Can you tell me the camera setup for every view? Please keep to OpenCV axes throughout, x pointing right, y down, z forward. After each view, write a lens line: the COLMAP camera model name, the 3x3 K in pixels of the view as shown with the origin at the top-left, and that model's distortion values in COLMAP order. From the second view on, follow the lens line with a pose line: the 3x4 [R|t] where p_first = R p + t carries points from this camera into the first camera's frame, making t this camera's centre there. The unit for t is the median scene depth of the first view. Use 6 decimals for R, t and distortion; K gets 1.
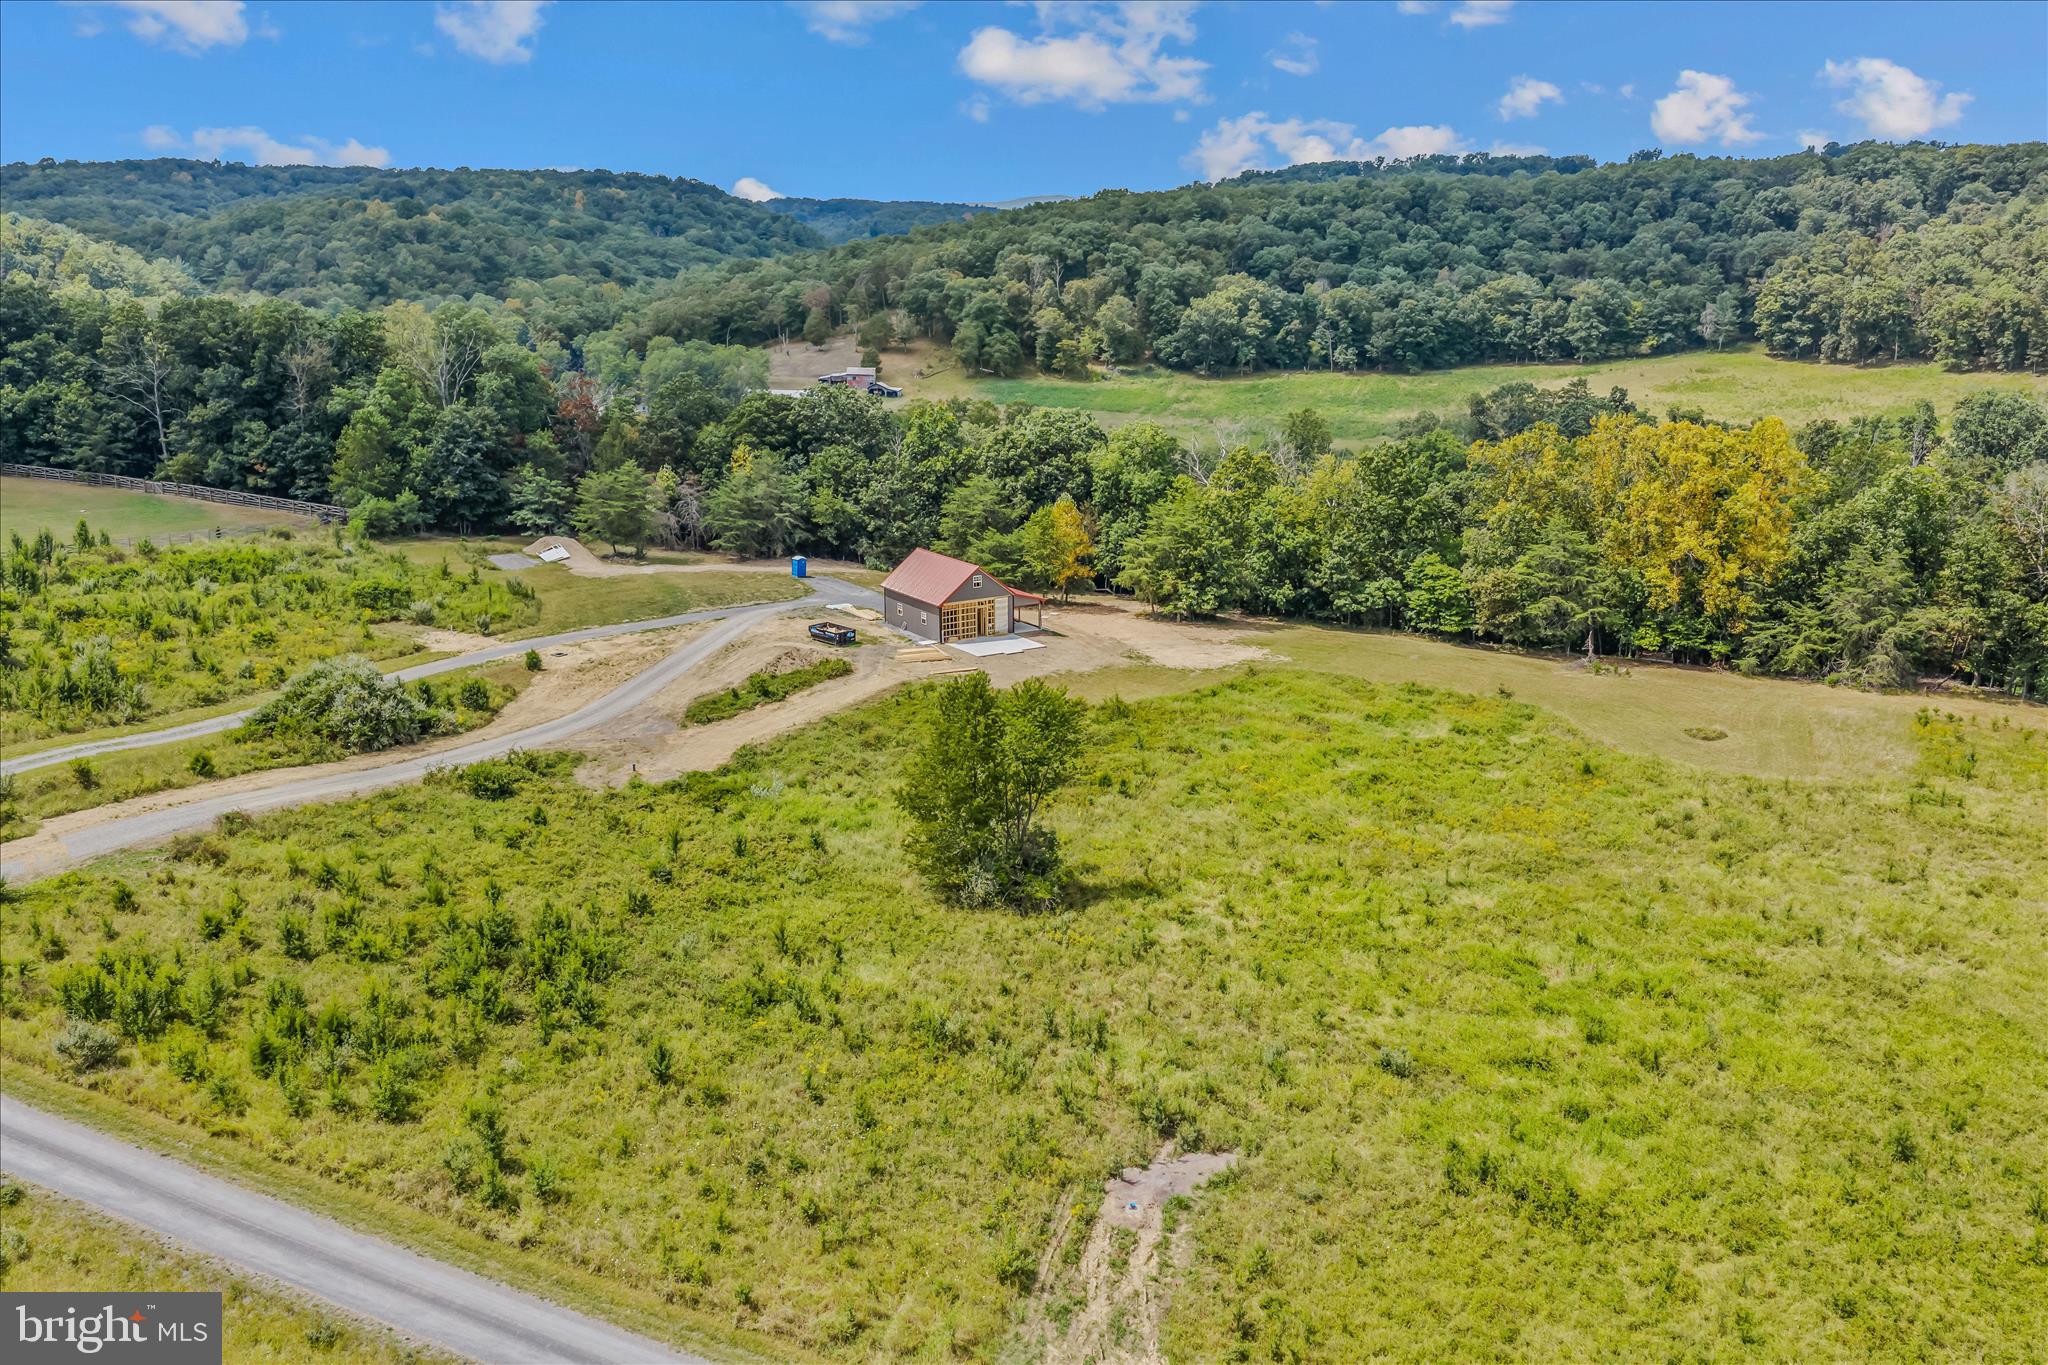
lens RADIAL K [[1679.3, 0, 1032.0], [0, 1679.3, 688.9], [0, 0, 1]] dist [0.015303, -0.027984]
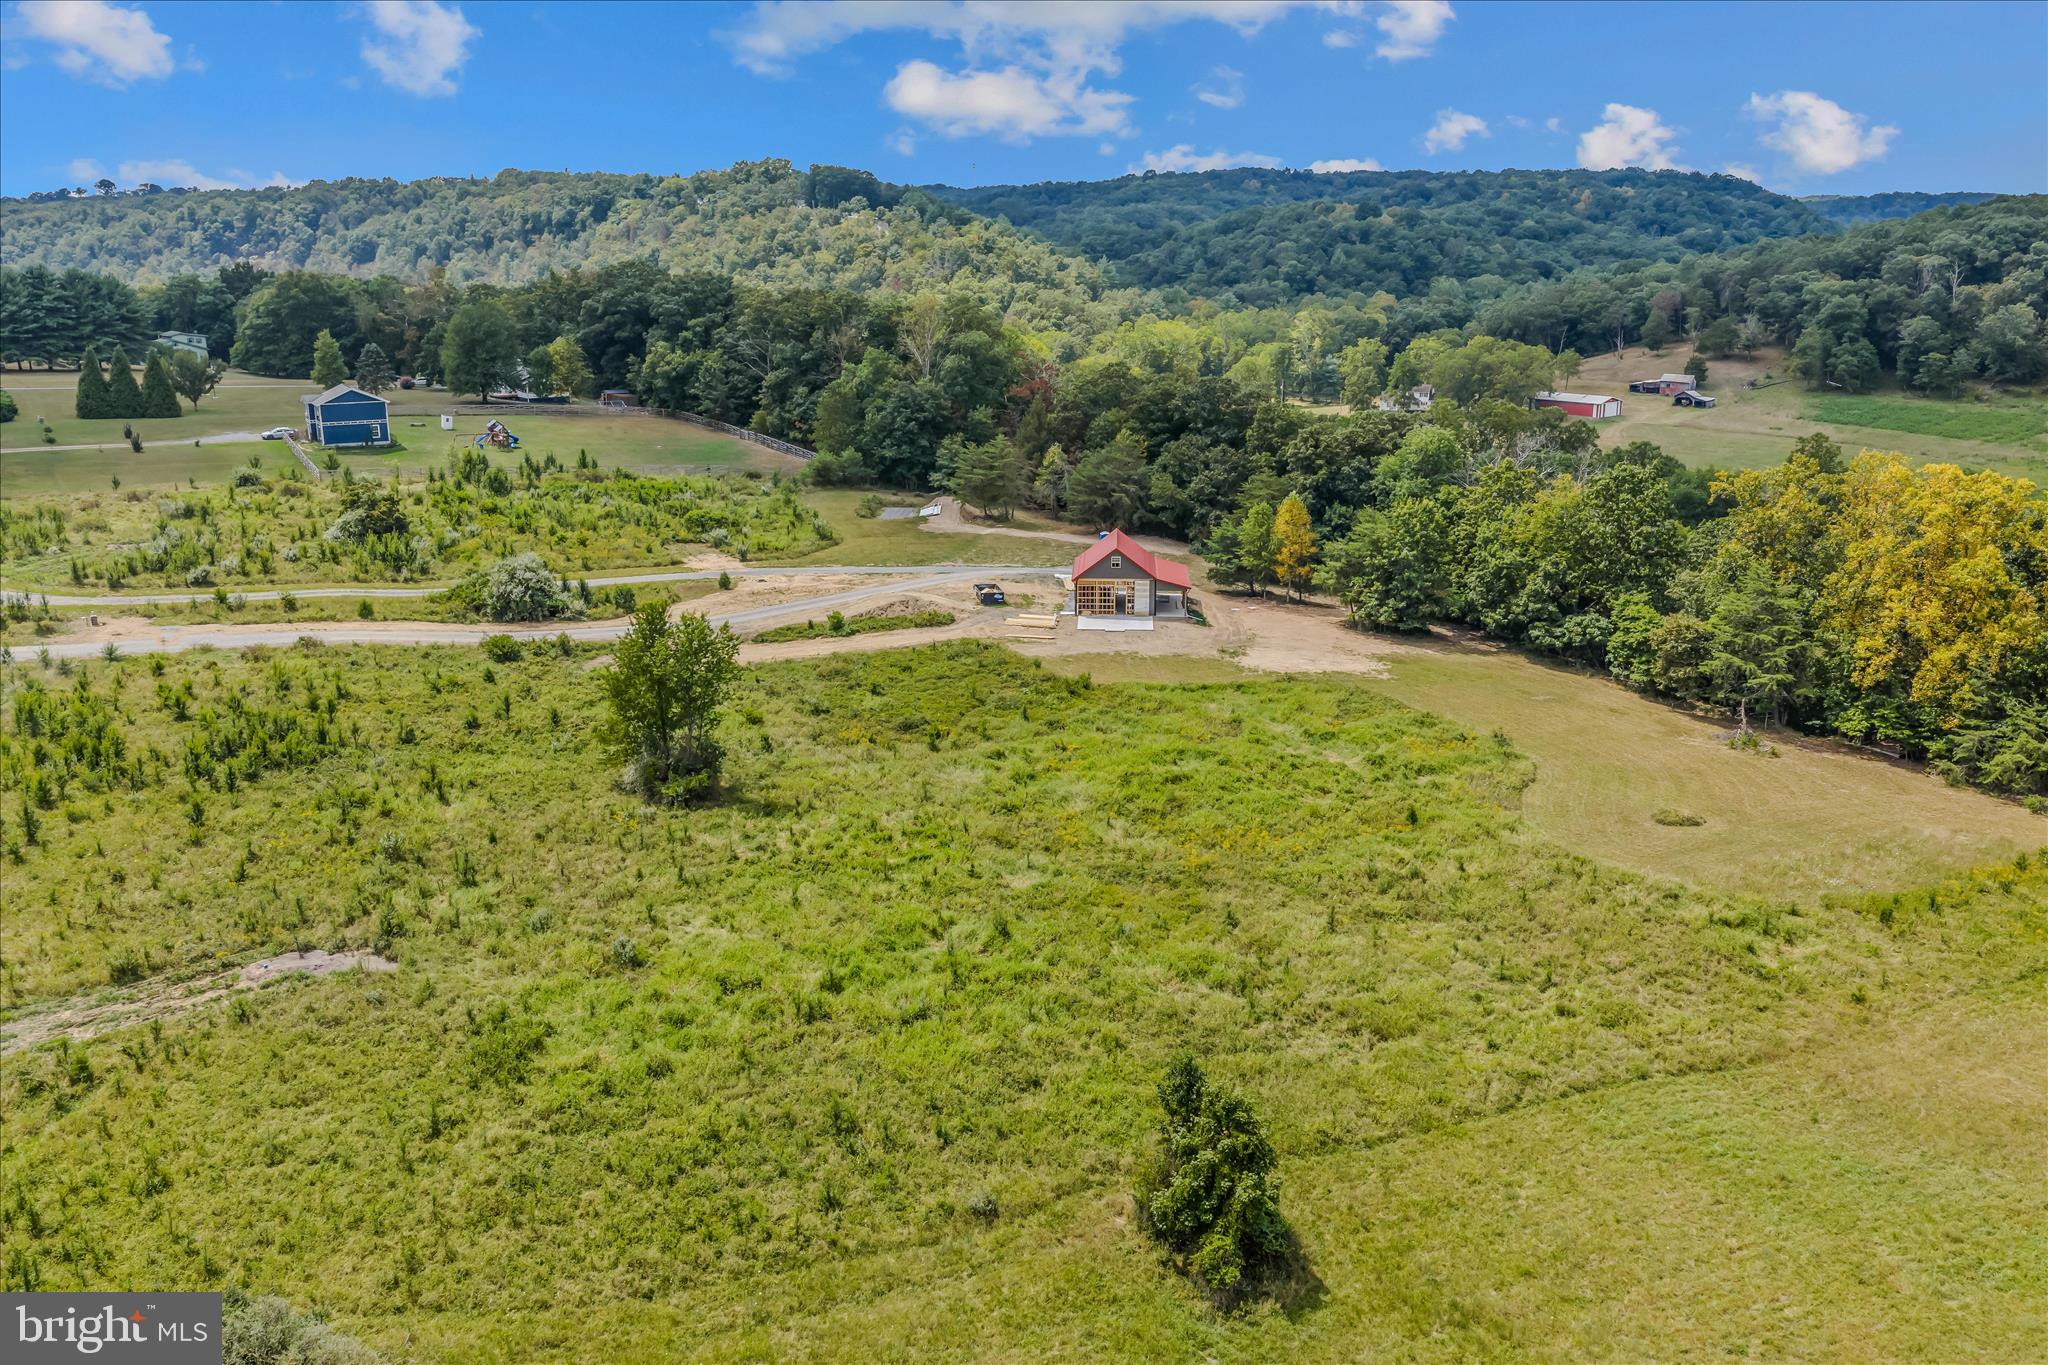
lens RADIAL K [[1679.3, 0, 1030.3], [0, 1679.3, 678.4], [0, 0, 1]] dist [0.015303, -0.027984]
pose [[0.814090, 0.144709, -0.562420, 0.430923], [-0.147808, 0.988194, 0.040310, -0.020996], [0.561613, 0.050314, 0.825869, 0.076085]]
